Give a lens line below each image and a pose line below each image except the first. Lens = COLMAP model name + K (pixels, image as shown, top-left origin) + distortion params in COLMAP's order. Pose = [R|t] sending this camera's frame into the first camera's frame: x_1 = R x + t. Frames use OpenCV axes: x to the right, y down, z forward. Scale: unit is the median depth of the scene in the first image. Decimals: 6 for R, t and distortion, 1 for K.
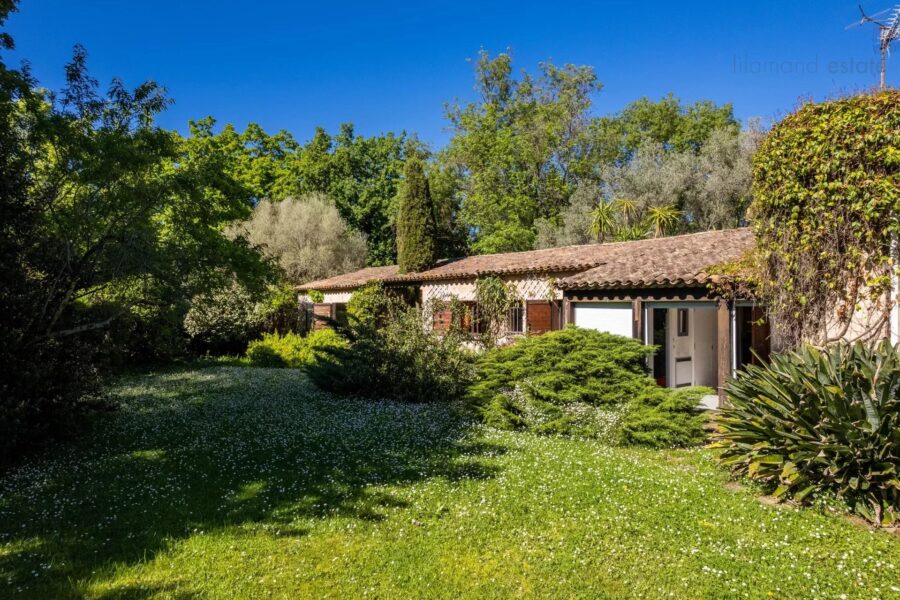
lens RADIAL K [[579.6, 0, 450.0], [0, 579.6, 300.0], [0, 0, 1]] dist [-0.070861, 0.067473]
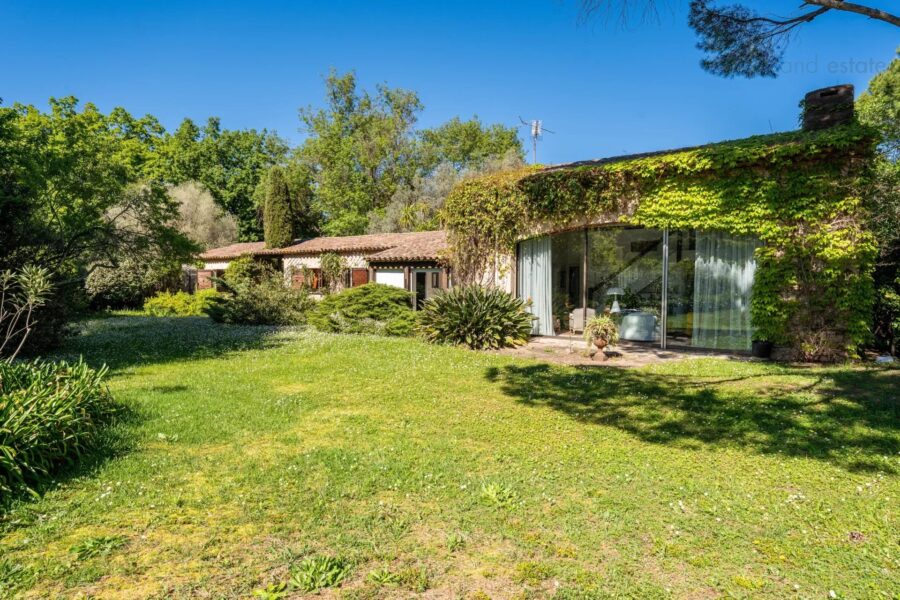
lens RADIAL K [[509.3, 0, 450.0], [0, 509.3, 300.0], [0, 0, 1]] dist [0.007817, 0.000468]
pose [[0.963728, -0.007924, 0.266768, 0.010671], [-0.007438, 0.998374, 0.056524, 0.004813], [-0.266782, -0.056458, 0.962102, -0.300174]]
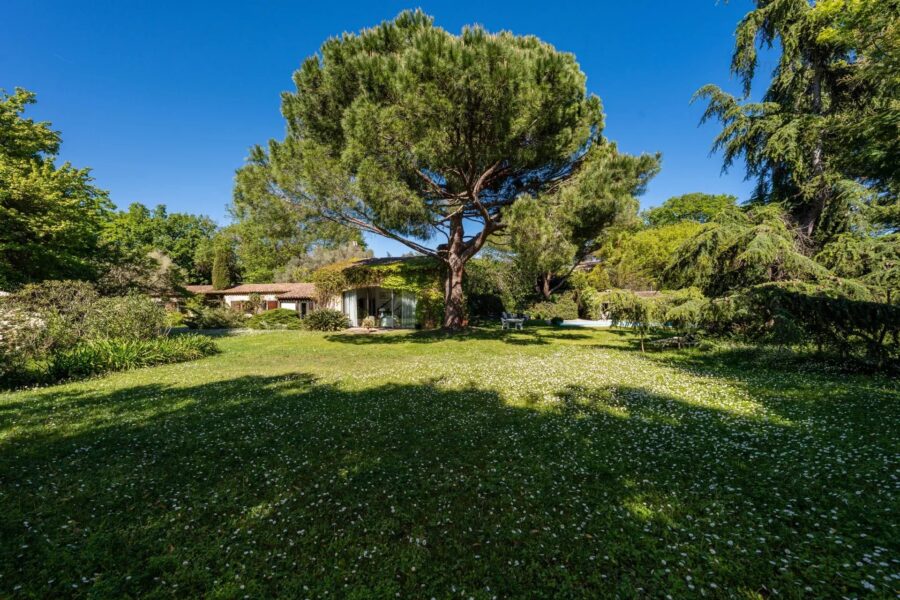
lens RADIAL K [[311.5, 0, 450.0], [0, 311.5, 300.0], [0, 0, 1]] dist [0.000883, 0.000037]
pose [[0.800793, -0.002300, 0.598937, -0.070122], [-0.002243, 0.999974, 0.006839, -0.012724], [-0.598937, -0.006820, 0.800767, -0.733361]]
